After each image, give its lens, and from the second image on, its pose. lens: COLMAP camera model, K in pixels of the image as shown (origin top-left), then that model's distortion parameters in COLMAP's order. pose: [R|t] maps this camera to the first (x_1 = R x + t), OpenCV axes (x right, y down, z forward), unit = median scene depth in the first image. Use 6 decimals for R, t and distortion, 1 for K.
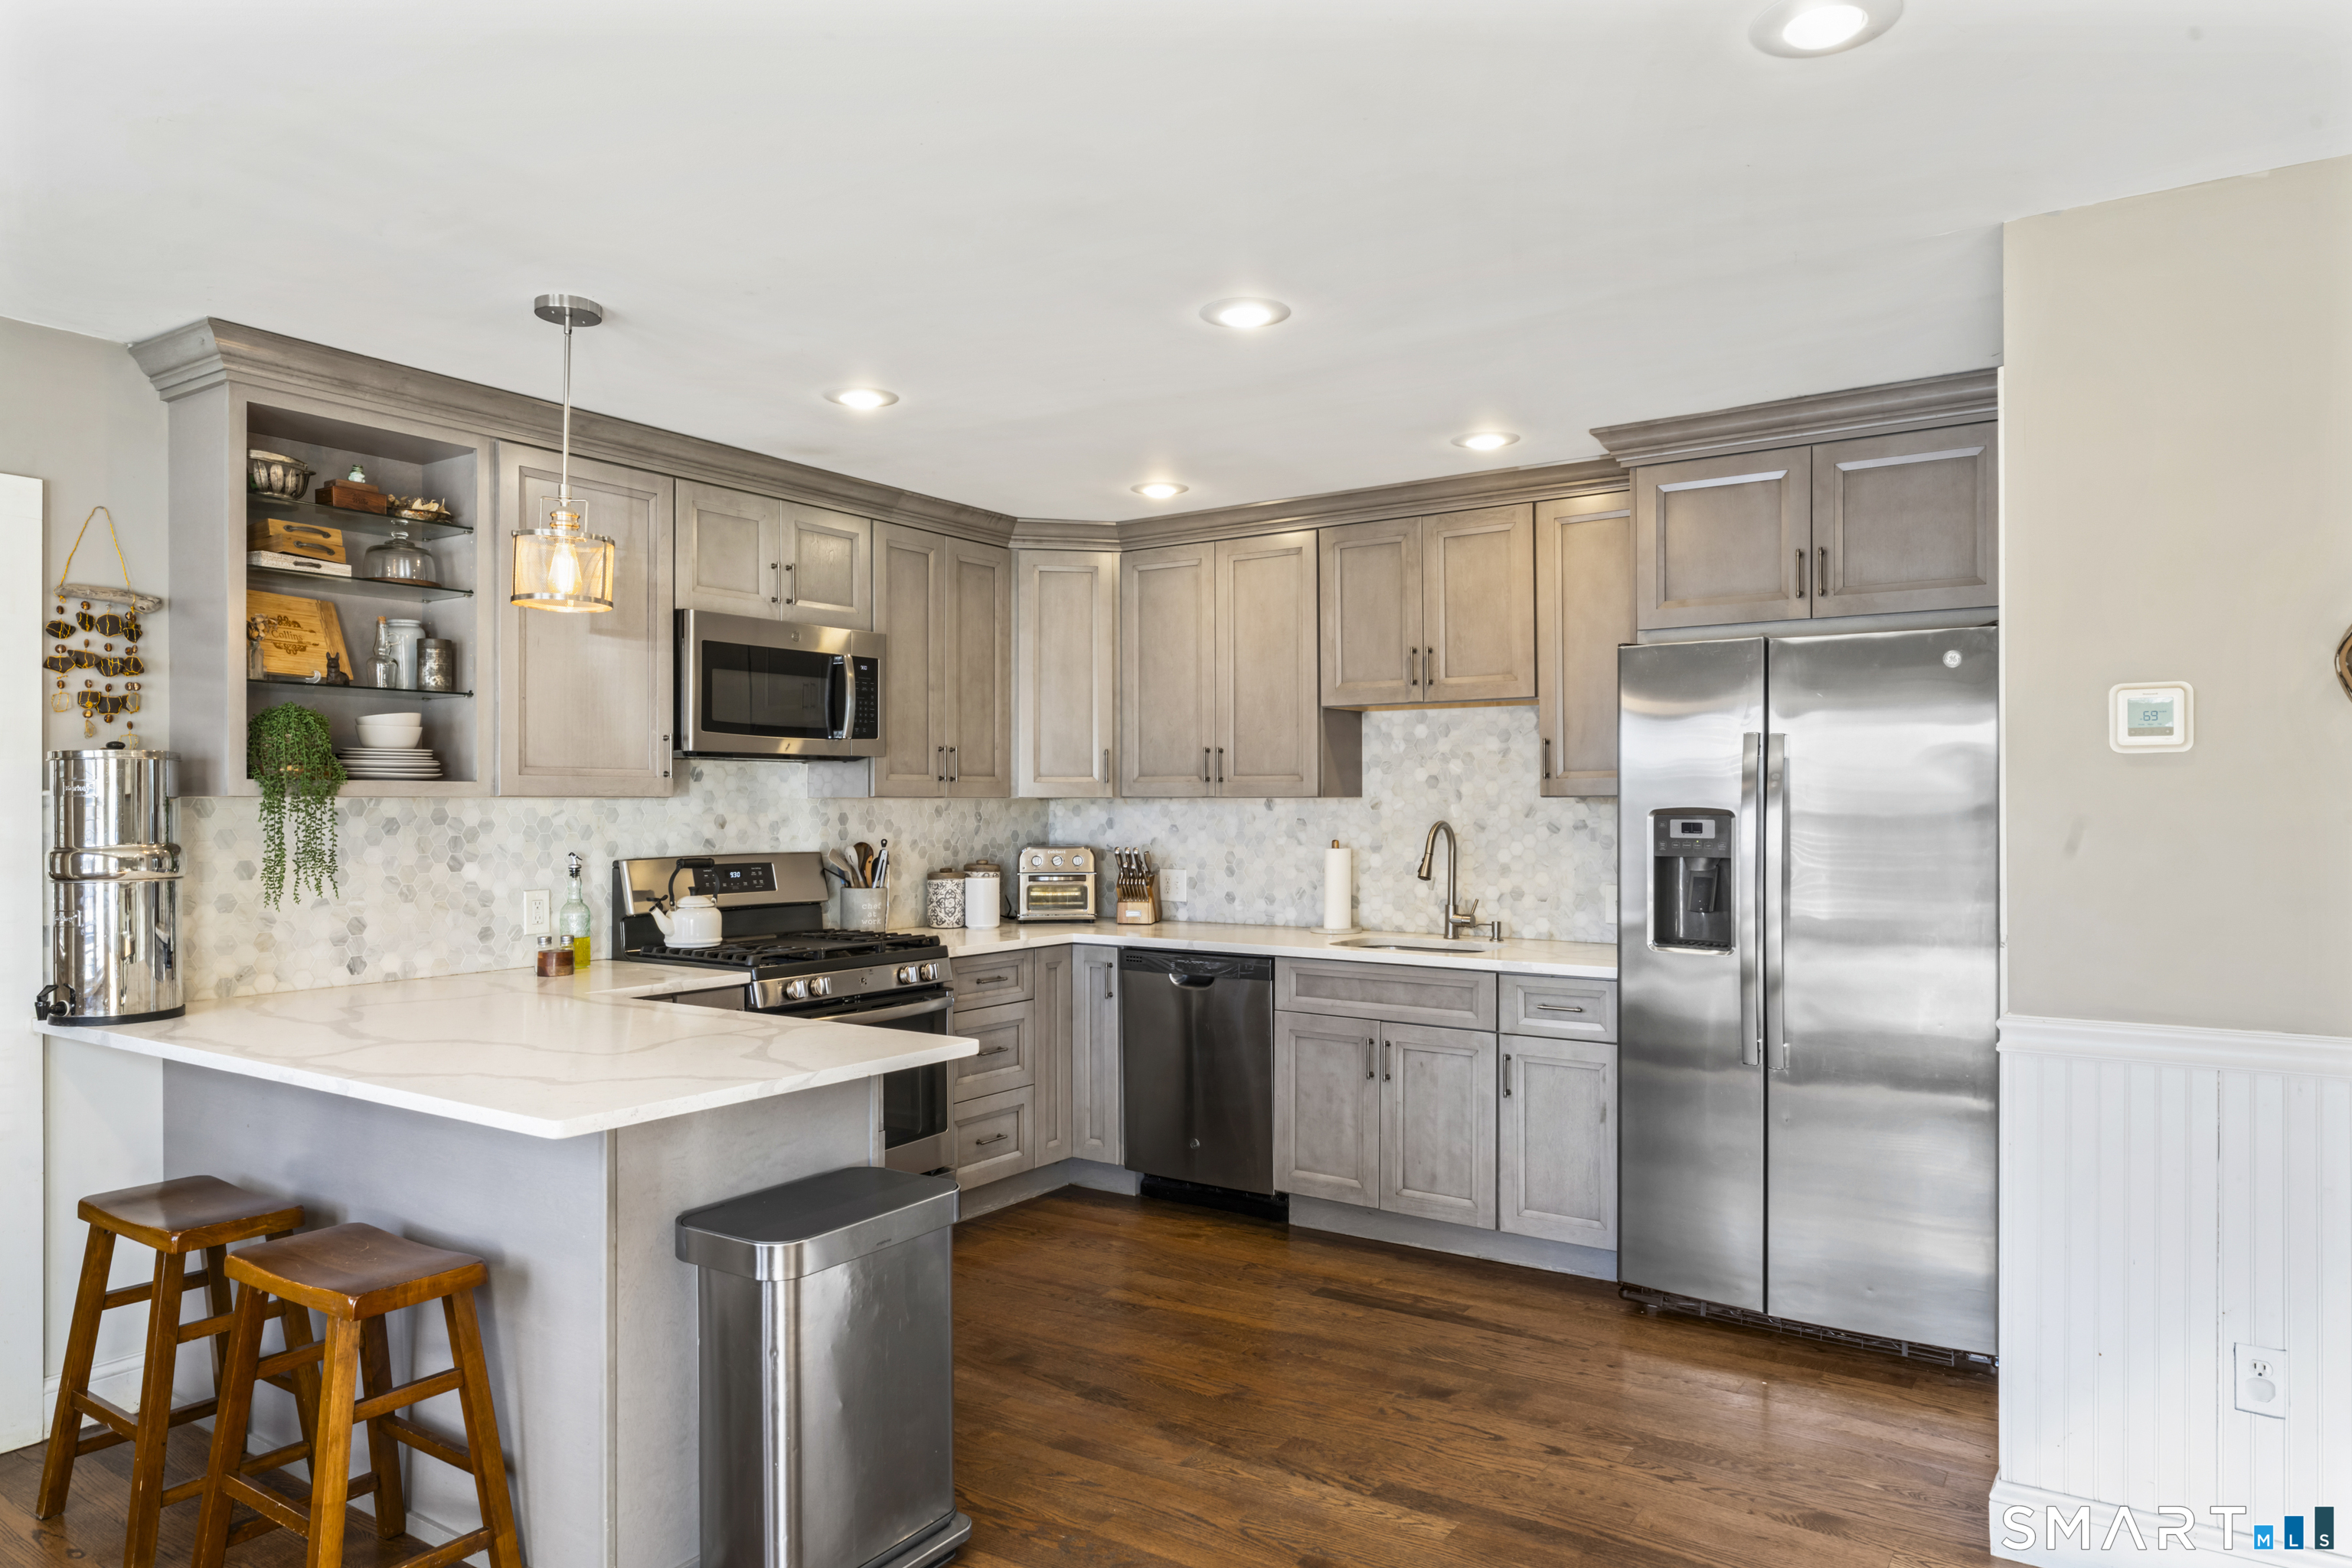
lens RADIAL K [[1481.2, 0, 1182.4], [0, 1481.2, 800.0], [0, 0, 1]] dist [0.002528, 0.000600]
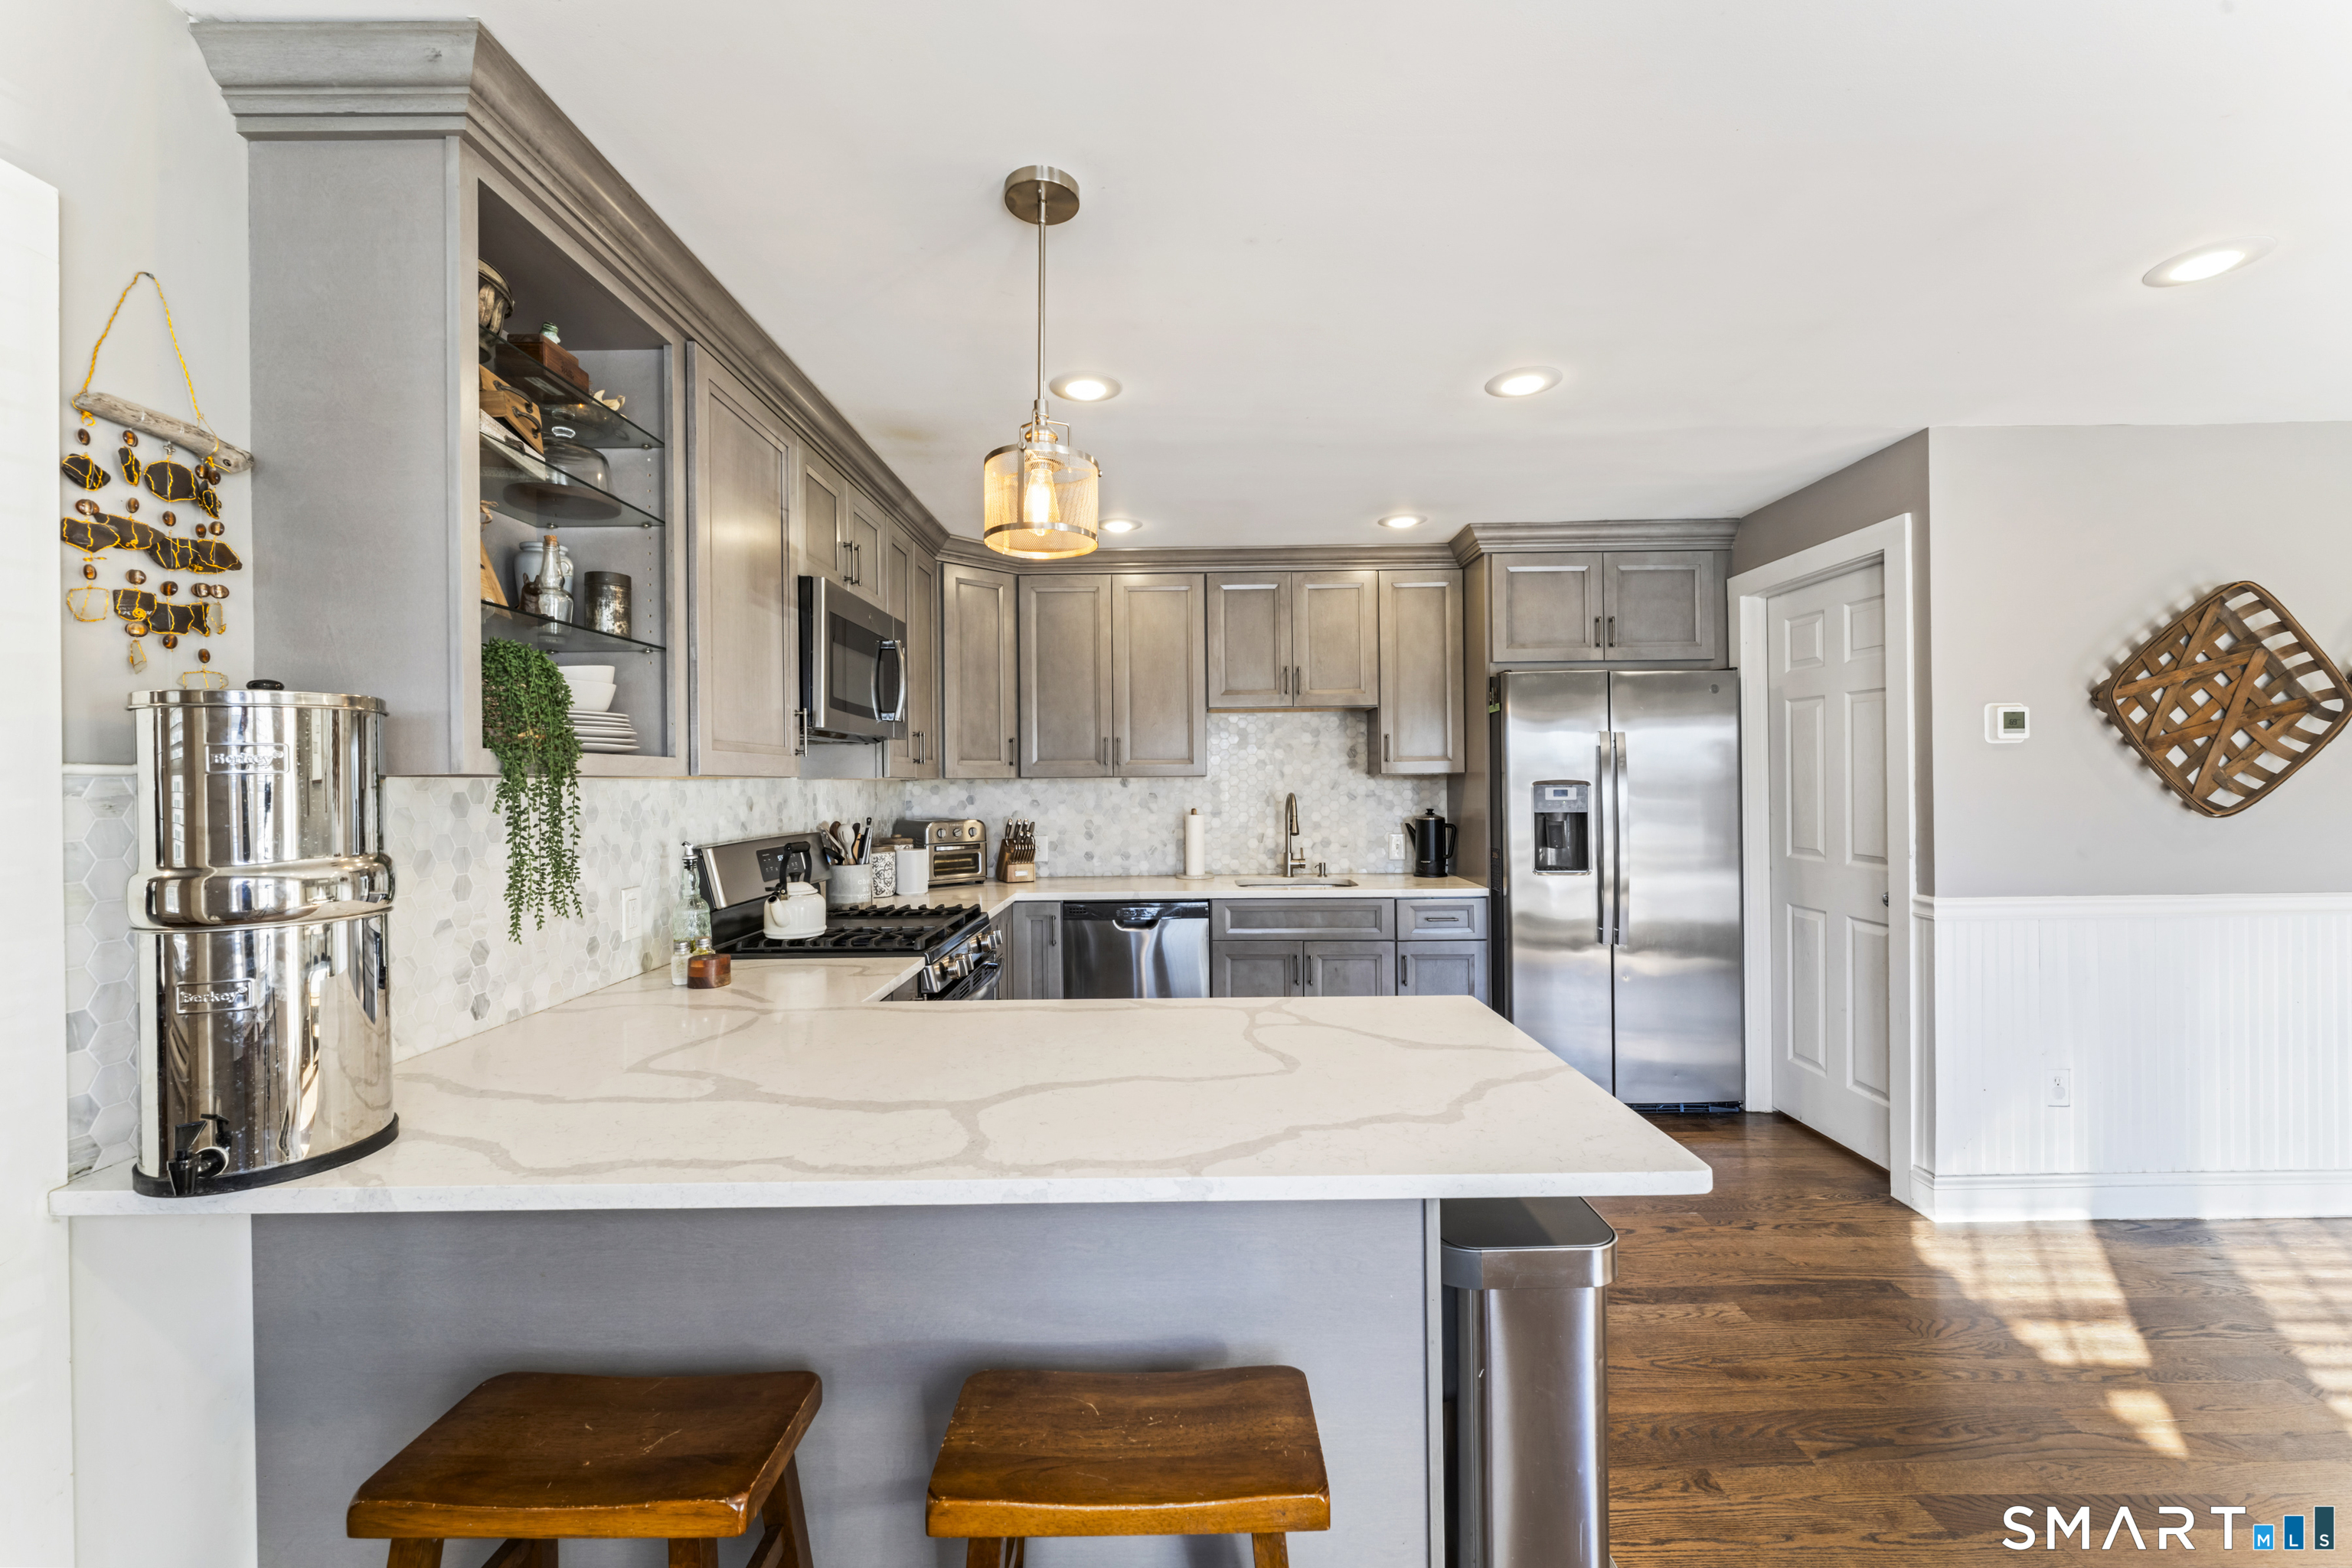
lens RADIAL K [[947.2, 0, 1176.4], [0, 947.2, 779.3], [0, 0, 1]] dist [-0.002017, -0.000295]
pose [[0.828714, -0.006672, 0.559632, -0.474687], [0.009284, 0.999955, -0.001827, 0.002615], [-0.559595, 0.006710, 0.828739, 0.371785]]
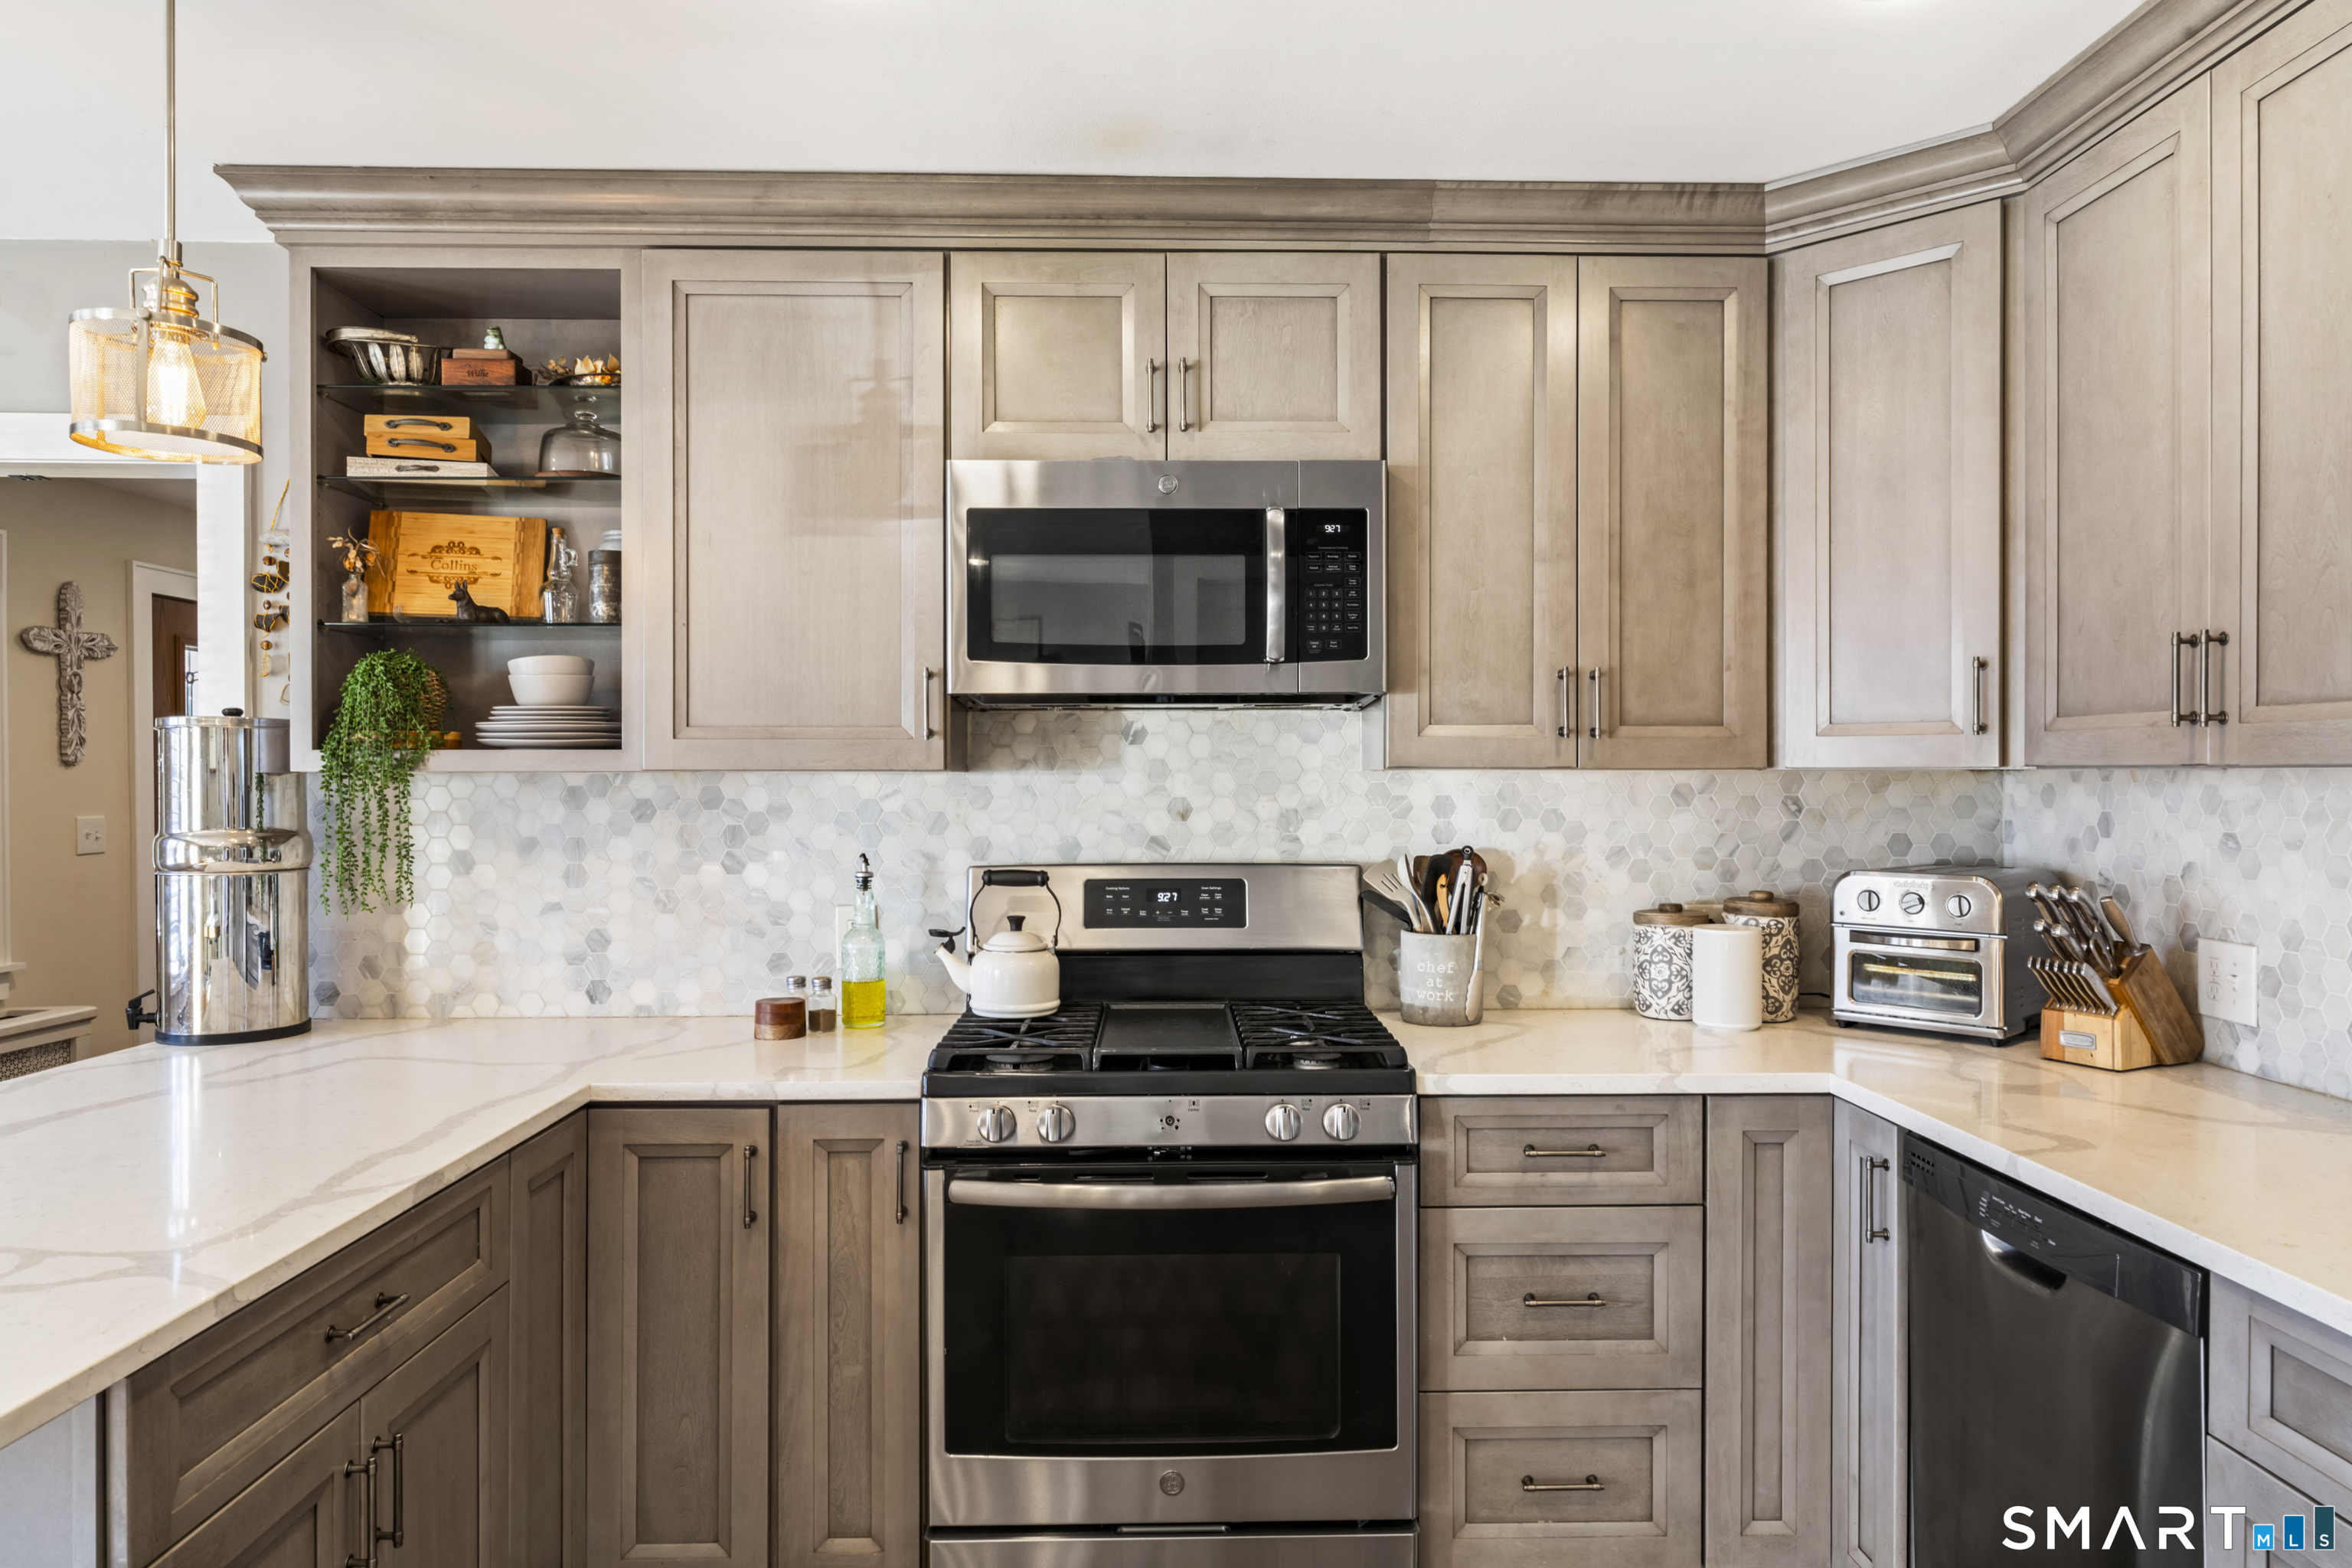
lens RADIAL K [[1506.5, 0, 1176.0], [0, 1506.5, 784.0], [0, 0, 1]] dist [0.001219, 0.000015]
pose [[0.580432, 0.005849, -0.814288, 0.220790], [0.002302, 0.999958, 0.008824, -0.001617], [0.814305, -0.006996, 0.580395, 0.705906]]
